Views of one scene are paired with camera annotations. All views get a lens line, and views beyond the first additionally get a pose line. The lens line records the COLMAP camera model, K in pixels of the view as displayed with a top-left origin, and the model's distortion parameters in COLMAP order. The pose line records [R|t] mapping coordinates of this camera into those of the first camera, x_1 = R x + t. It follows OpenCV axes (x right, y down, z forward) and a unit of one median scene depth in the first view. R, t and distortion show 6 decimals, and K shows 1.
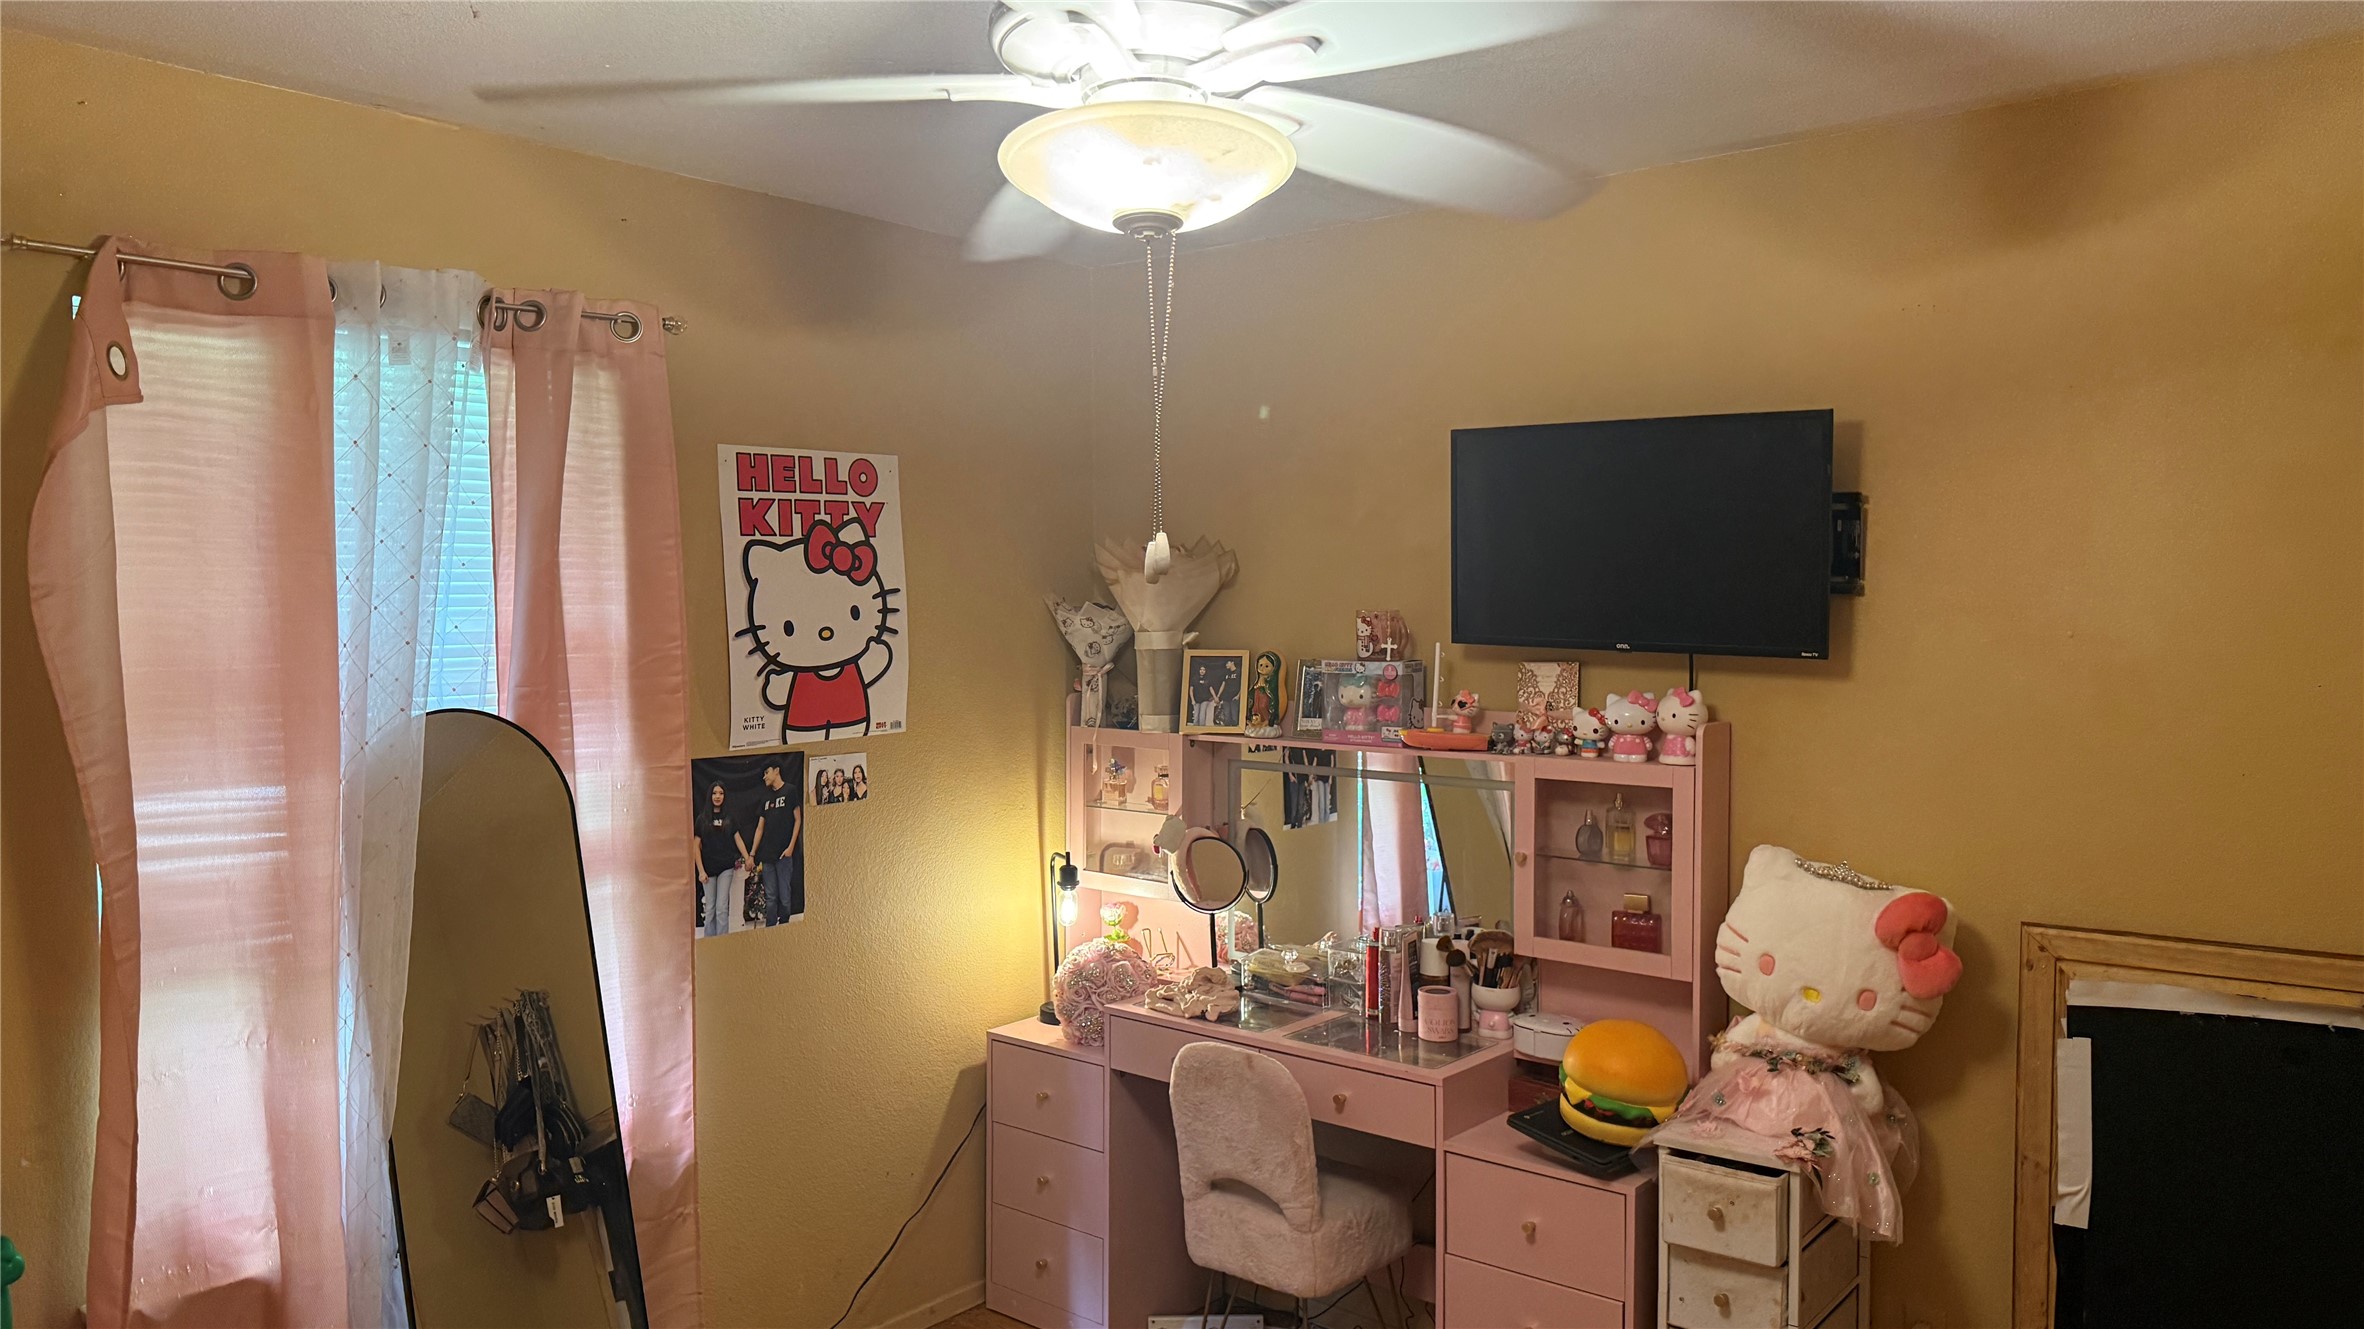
lens RADIAL K [[1665.4, 0, 1192.6], [0, 1665.4, 660.9], [0, 0, 1]] dist [0.095081, -0.137176]
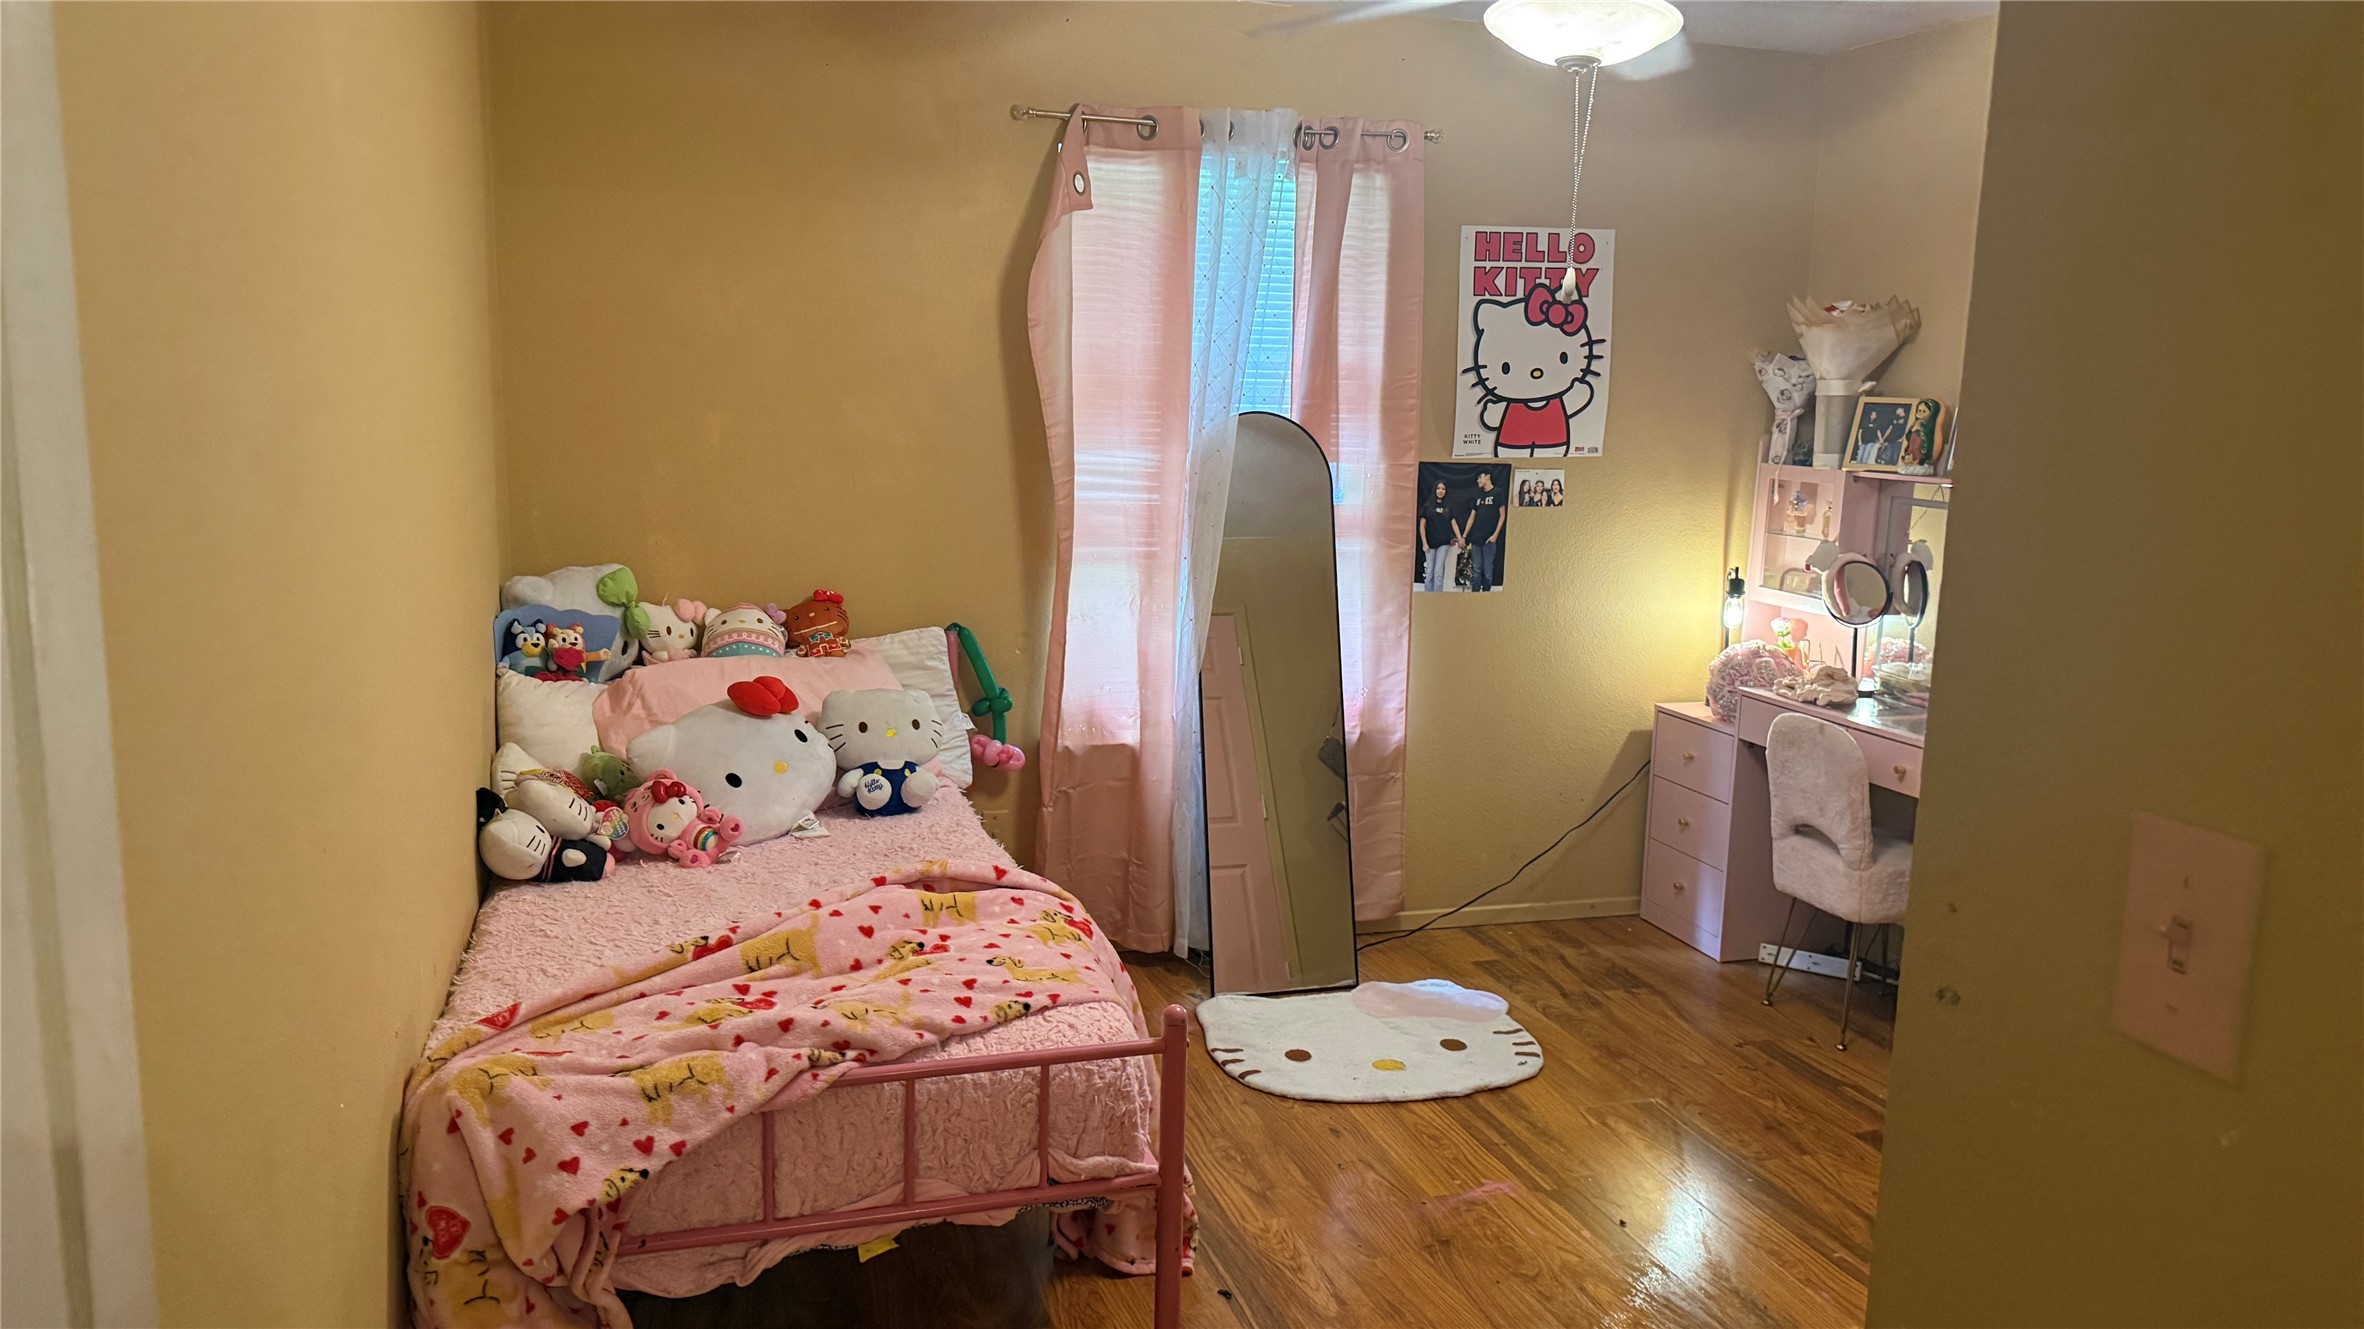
lens RADIAL K [[1665.4, 0, 1173.6], [0, 1665.4, 671.5], [0, 0, 1]] dist [0.095081, -0.137176]
pose [[0.838225, 0.113116, -0.533464, 0.280984], [-0.045439, 0.989336, 0.138382, 0.047837], [0.543428, -0.091755, 0.834426, -0.274176]]
